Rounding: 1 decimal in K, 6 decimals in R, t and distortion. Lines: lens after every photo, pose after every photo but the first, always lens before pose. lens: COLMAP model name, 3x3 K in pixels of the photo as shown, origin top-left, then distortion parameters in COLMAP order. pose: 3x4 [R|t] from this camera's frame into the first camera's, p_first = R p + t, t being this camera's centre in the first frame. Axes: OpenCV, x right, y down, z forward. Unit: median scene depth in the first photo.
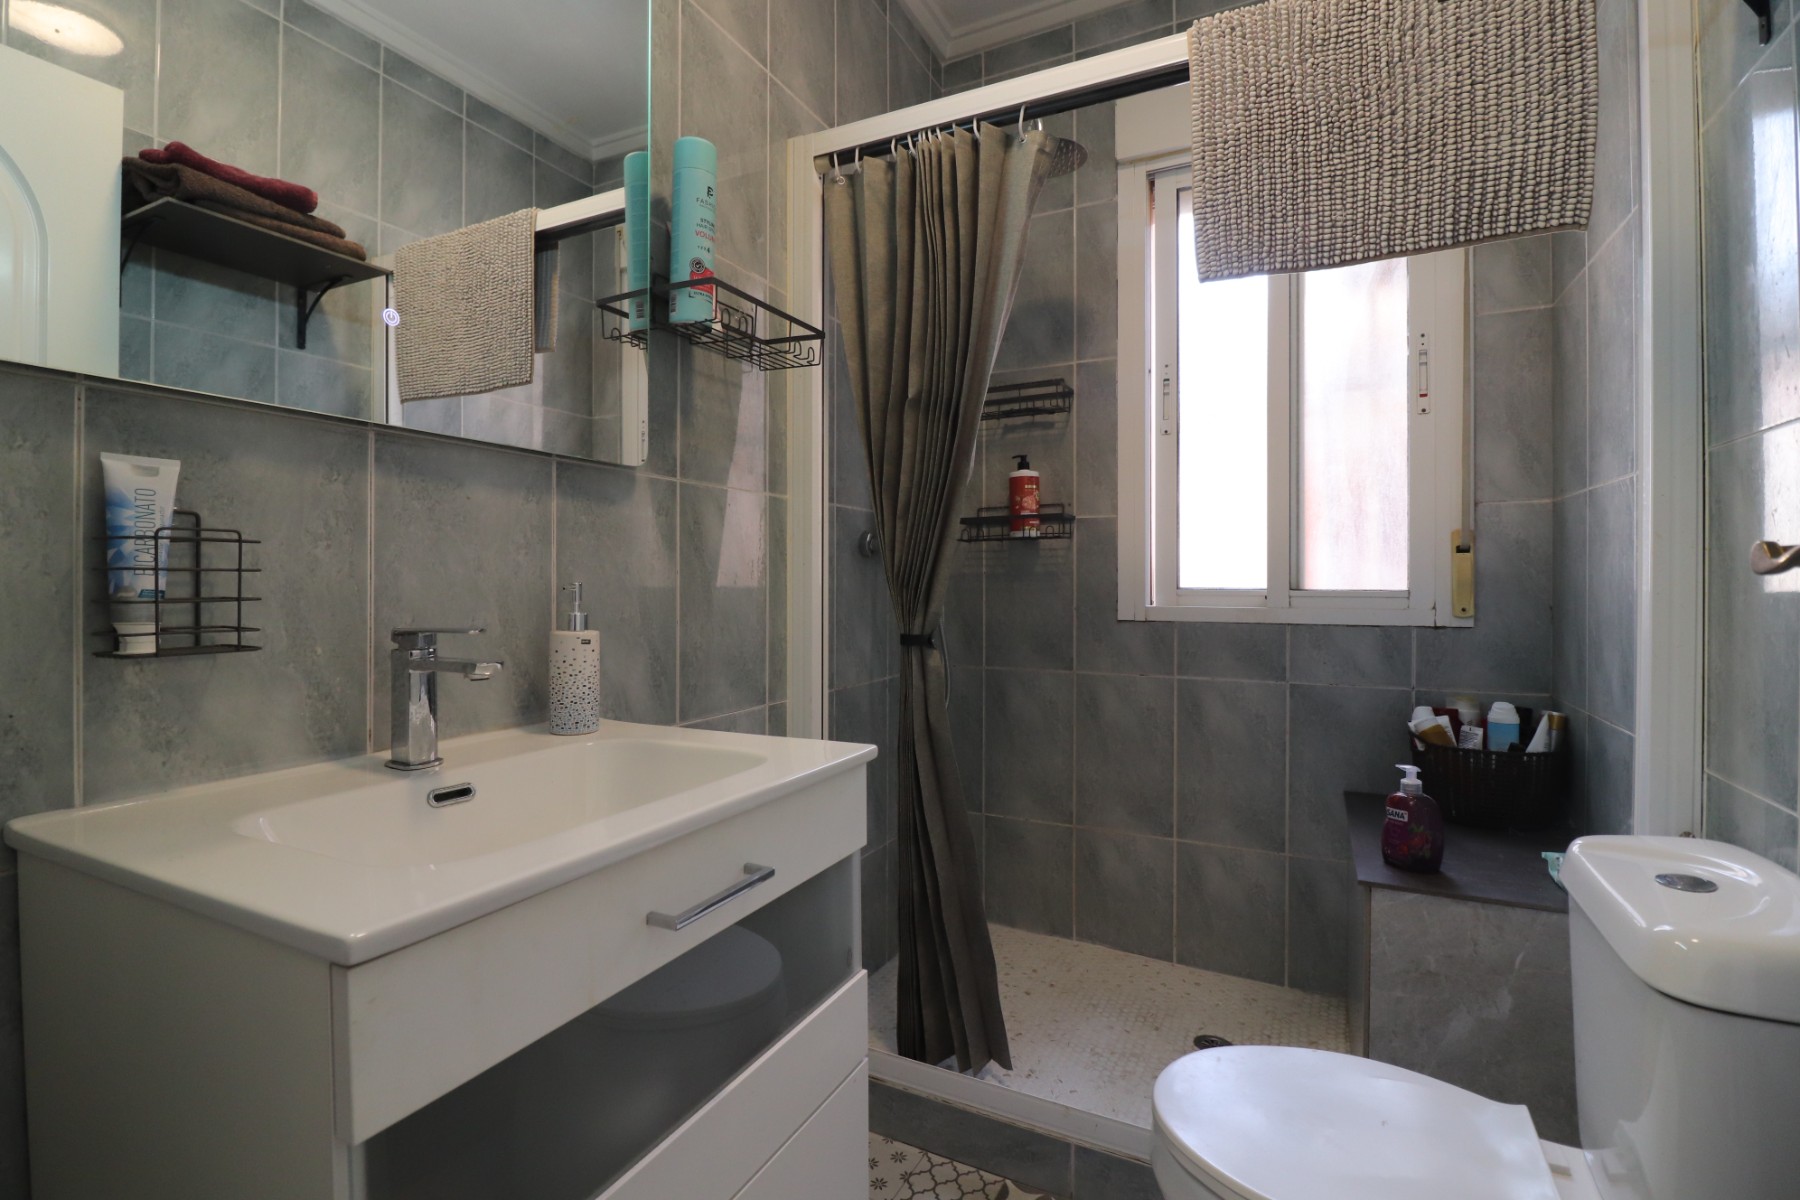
lens RADIAL K [[835.8, 0, 895.2], [0, 835.8, 586.8], [0, 0, 1]] dist [-0.005288, -0.008532]
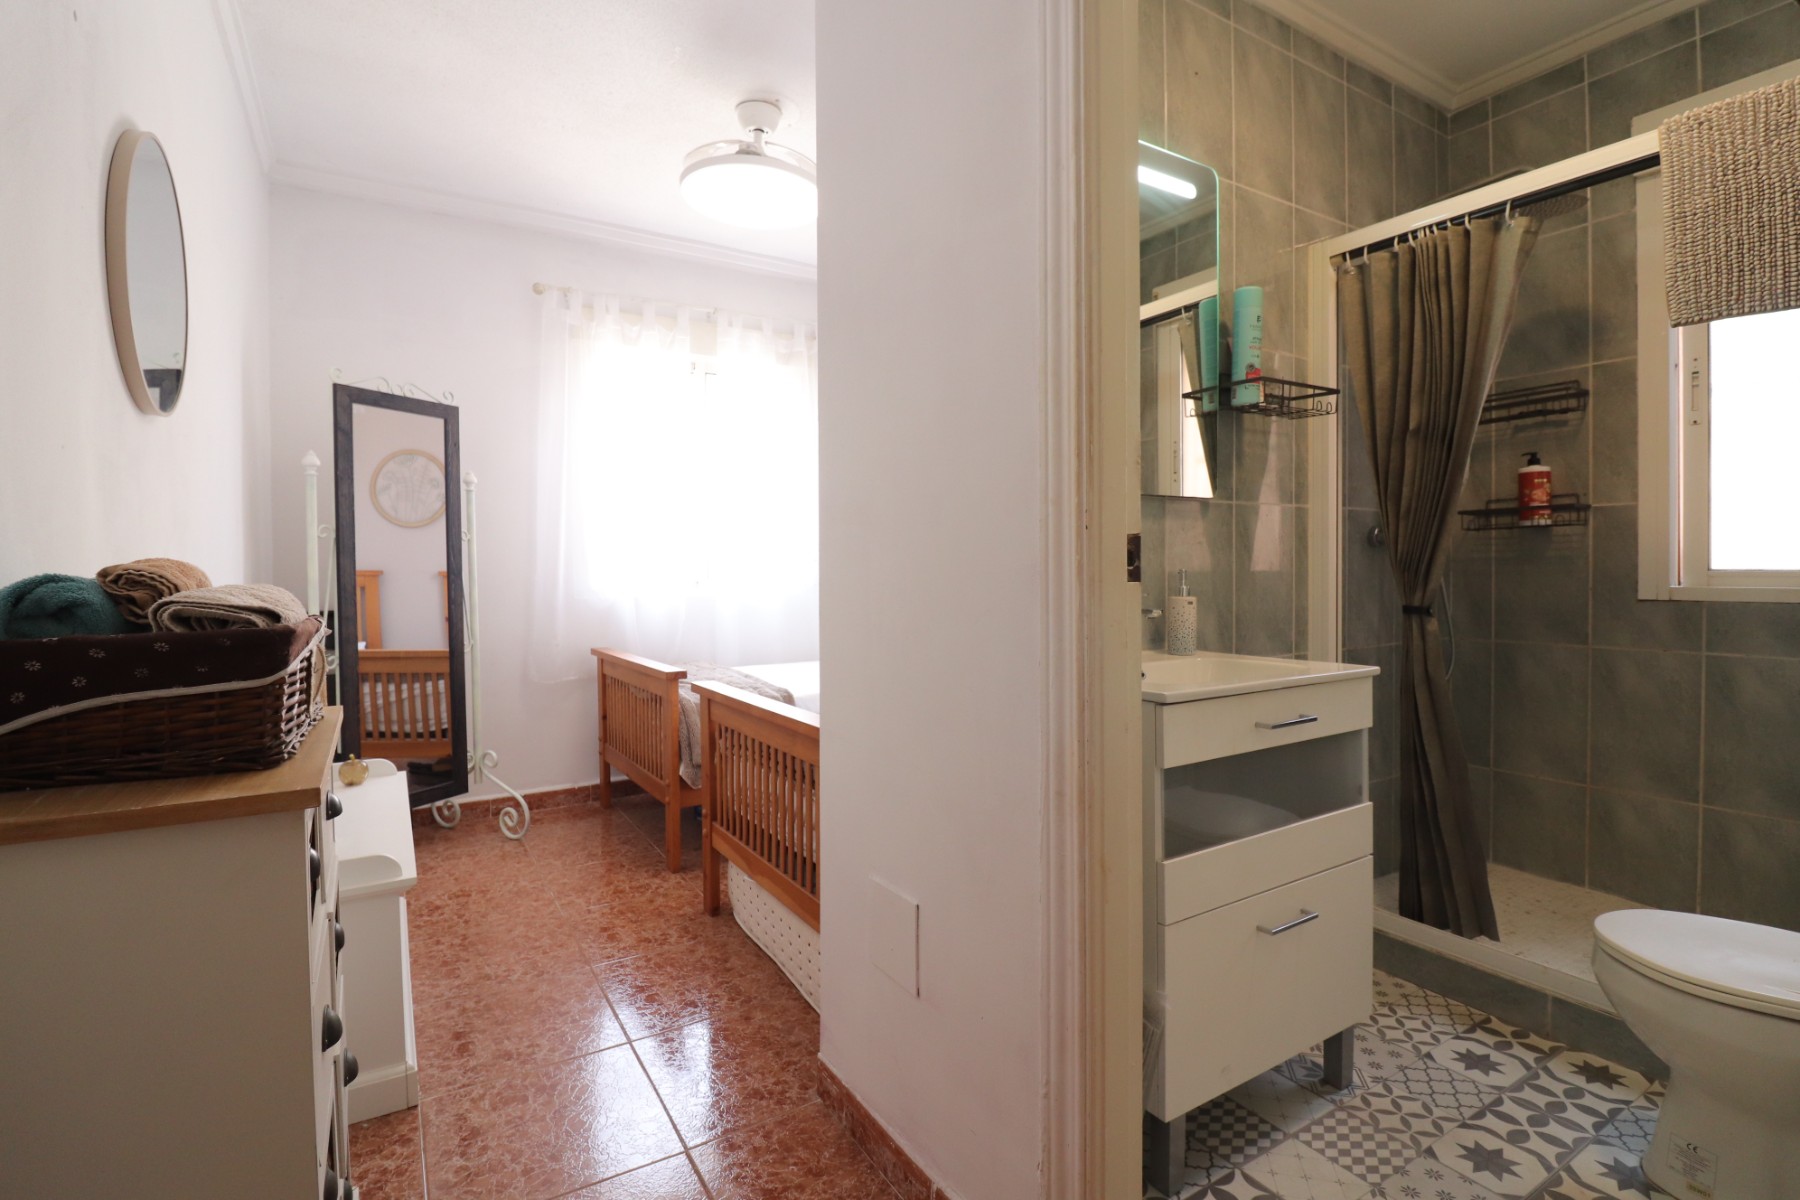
lens RADIAL K [[835.8, 0, 899.9], [0, 835.8, 585.7], [0, 0, 1]] dist [-0.005288, -0.008532]
pose [[0.849681, 0.001738, -0.527294, 0.025742], [0.006769, 0.999876, 0.014203, 0.000128], [0.527253, -0.015638, 0.849564, -0.561686]]
